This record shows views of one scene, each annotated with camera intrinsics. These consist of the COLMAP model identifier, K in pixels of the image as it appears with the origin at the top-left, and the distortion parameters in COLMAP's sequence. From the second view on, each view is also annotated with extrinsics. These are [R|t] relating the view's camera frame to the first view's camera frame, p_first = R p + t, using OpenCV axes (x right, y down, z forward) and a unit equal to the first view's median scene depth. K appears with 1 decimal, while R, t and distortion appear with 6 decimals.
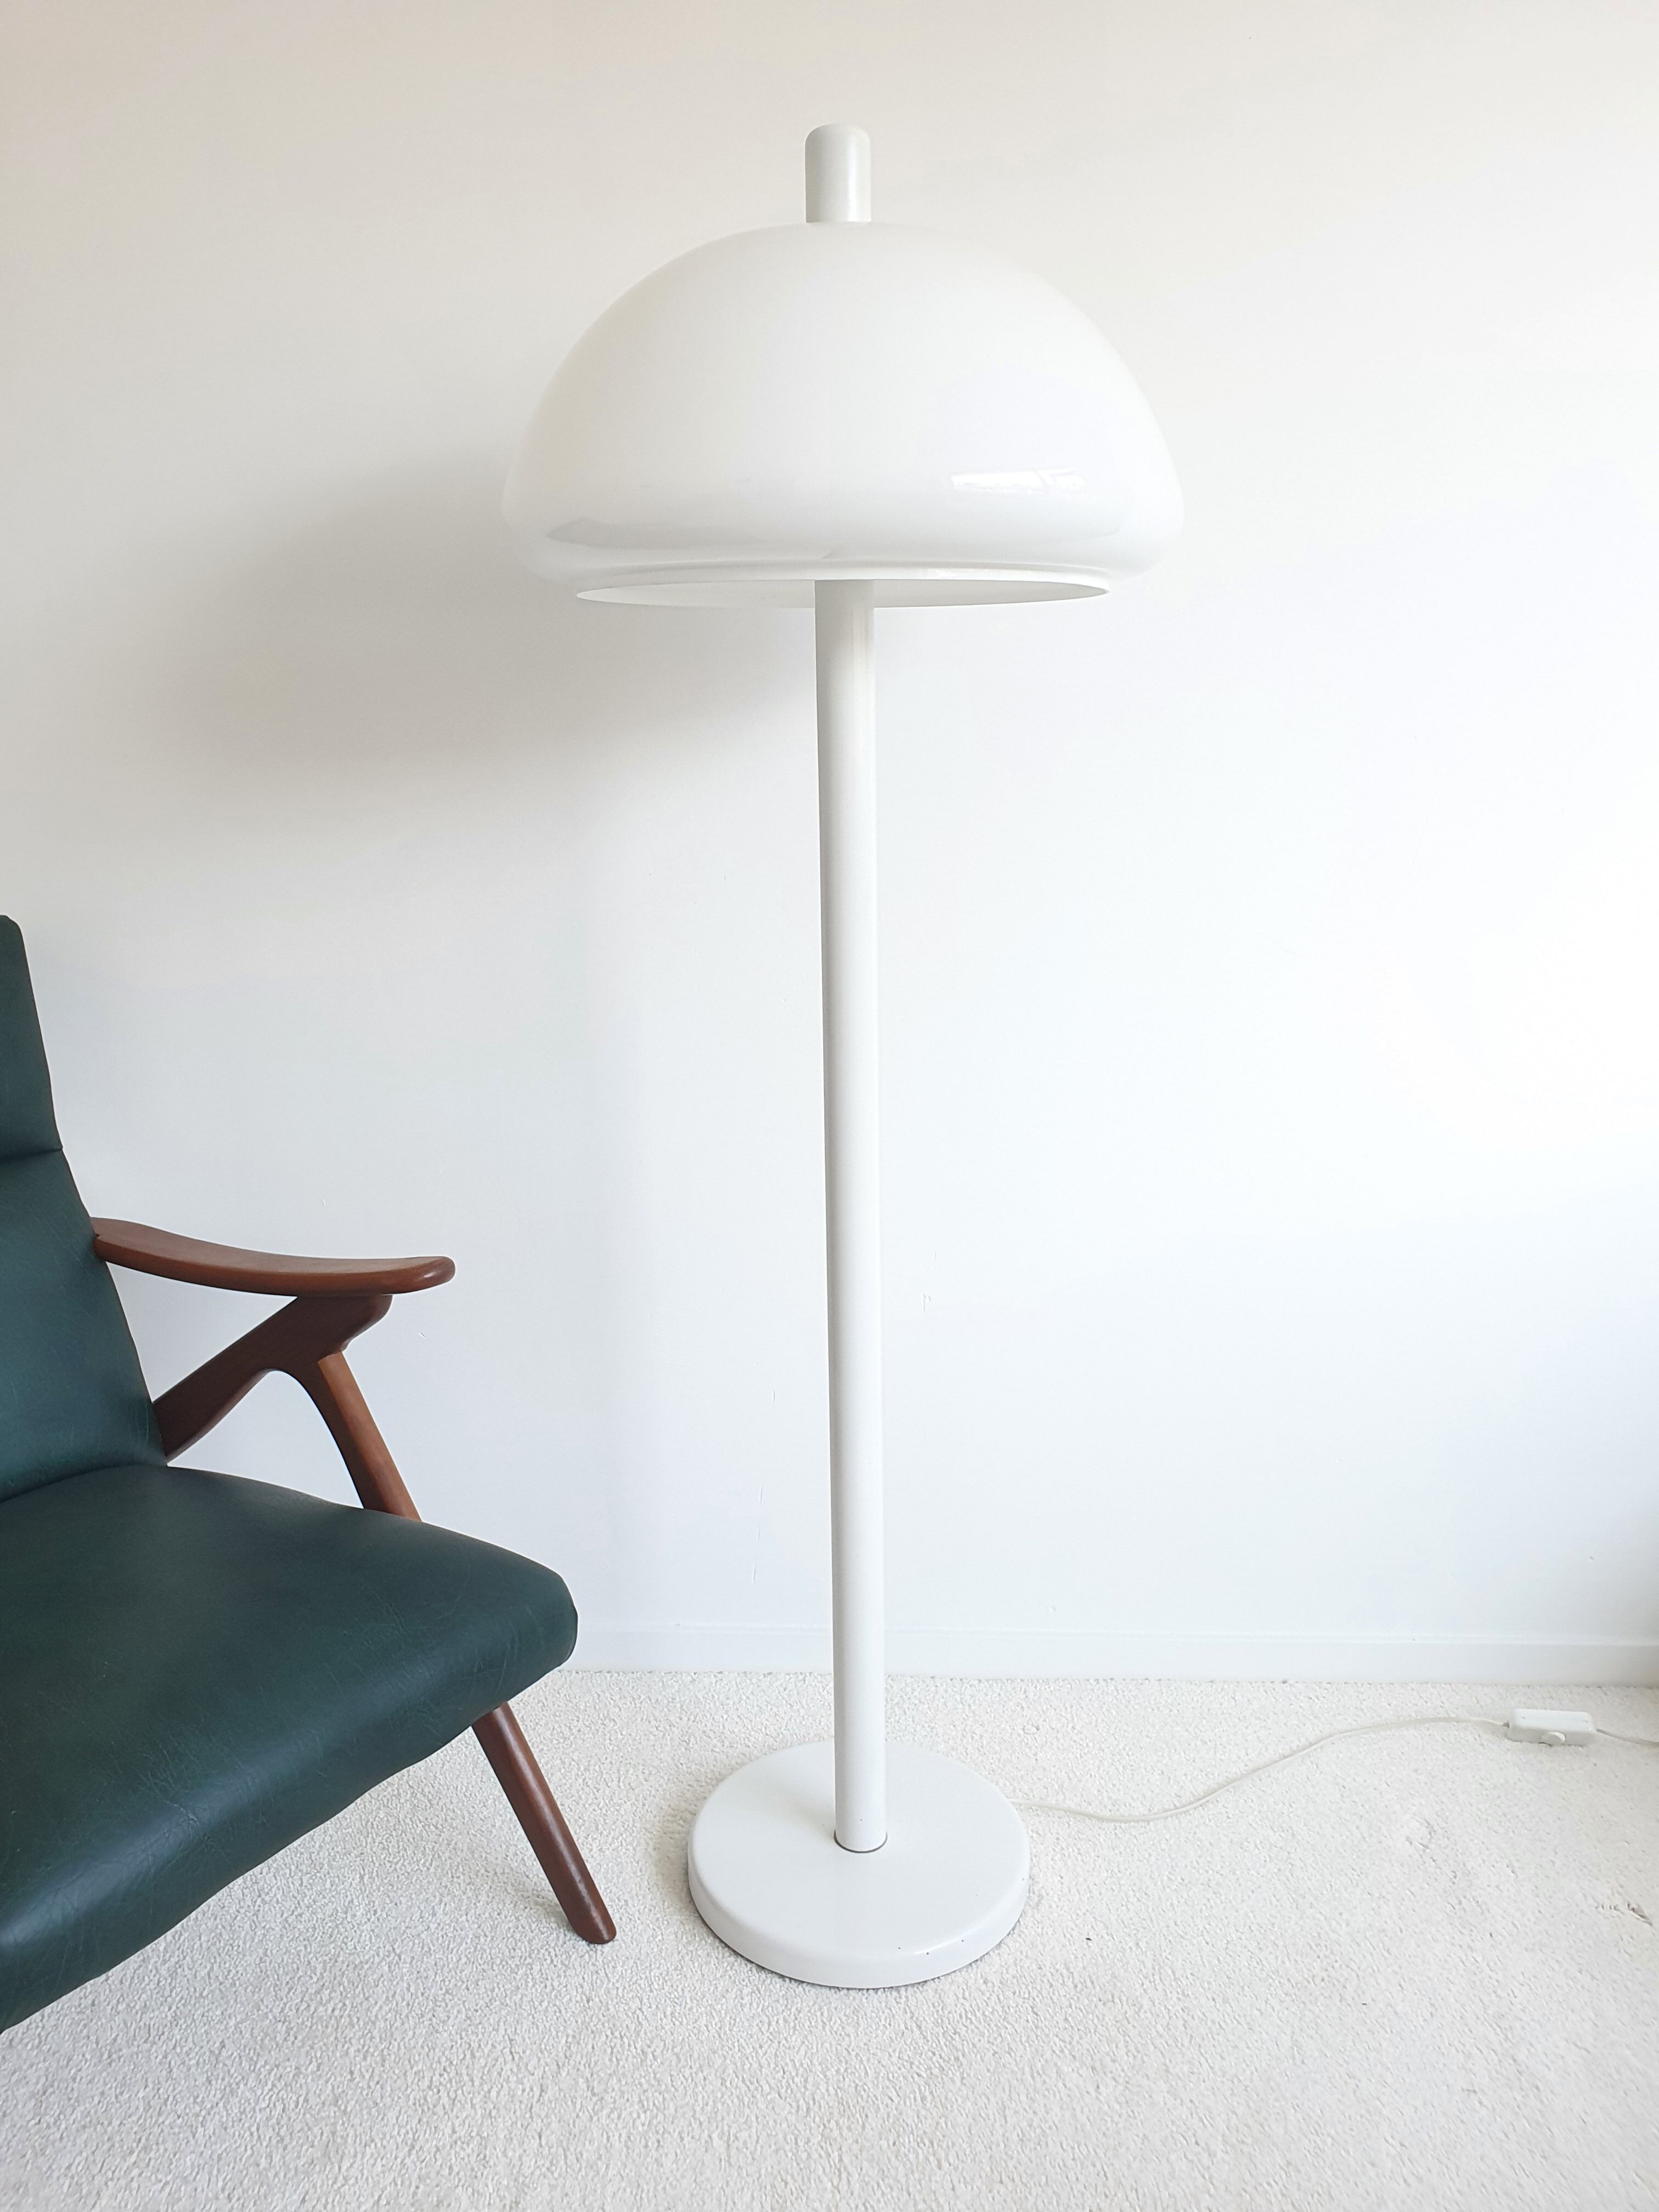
lens RADIAL K [[1730.3, 0, 829.0], [0, 1730.3, 1055.5], [0, 0, 1]] dist [0.022710, -0.005530]
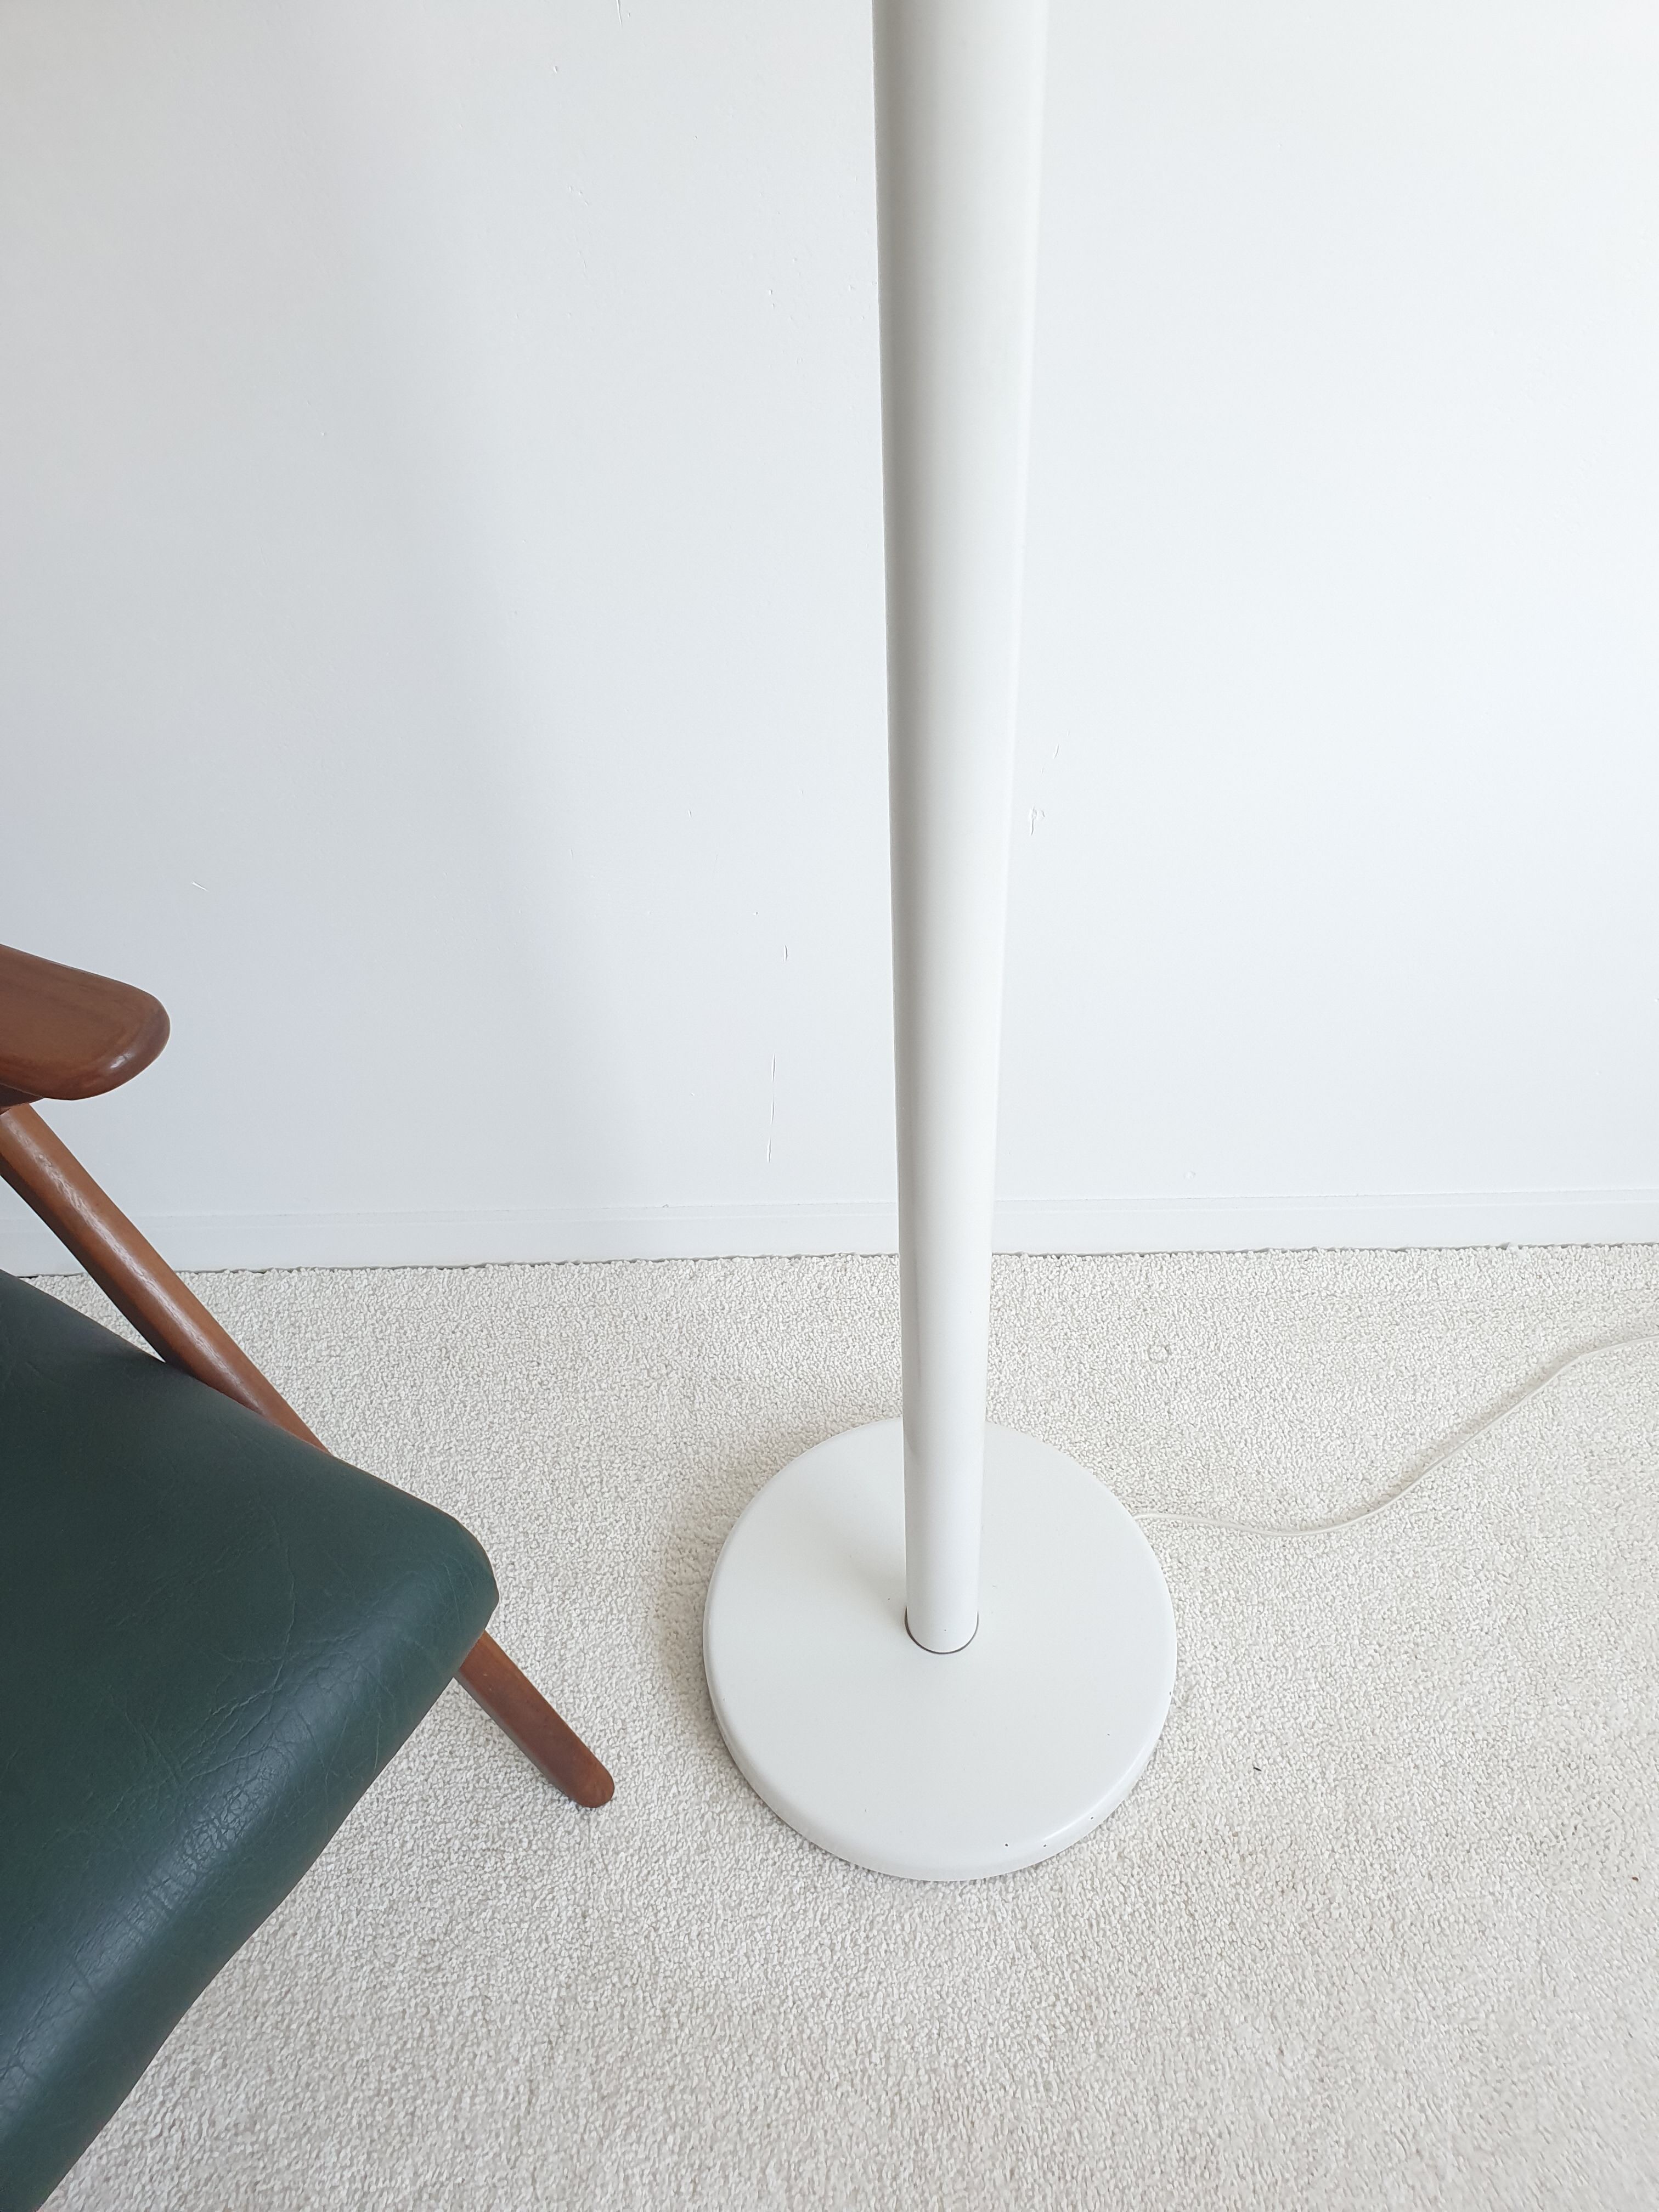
lens RADIAL K [[1730.3, 0, 829.0], [0, 1730.3, 1055.5], [0, 0, 1]] dist [0.022710, -0.005530]
pose [[0.999626, -0.027267, 0.002095, -0.027244], [0.020992, 0.814180, 0.580234, -0.182930], [-0.017527, -0.579973, 0.814447, 0.629275]]
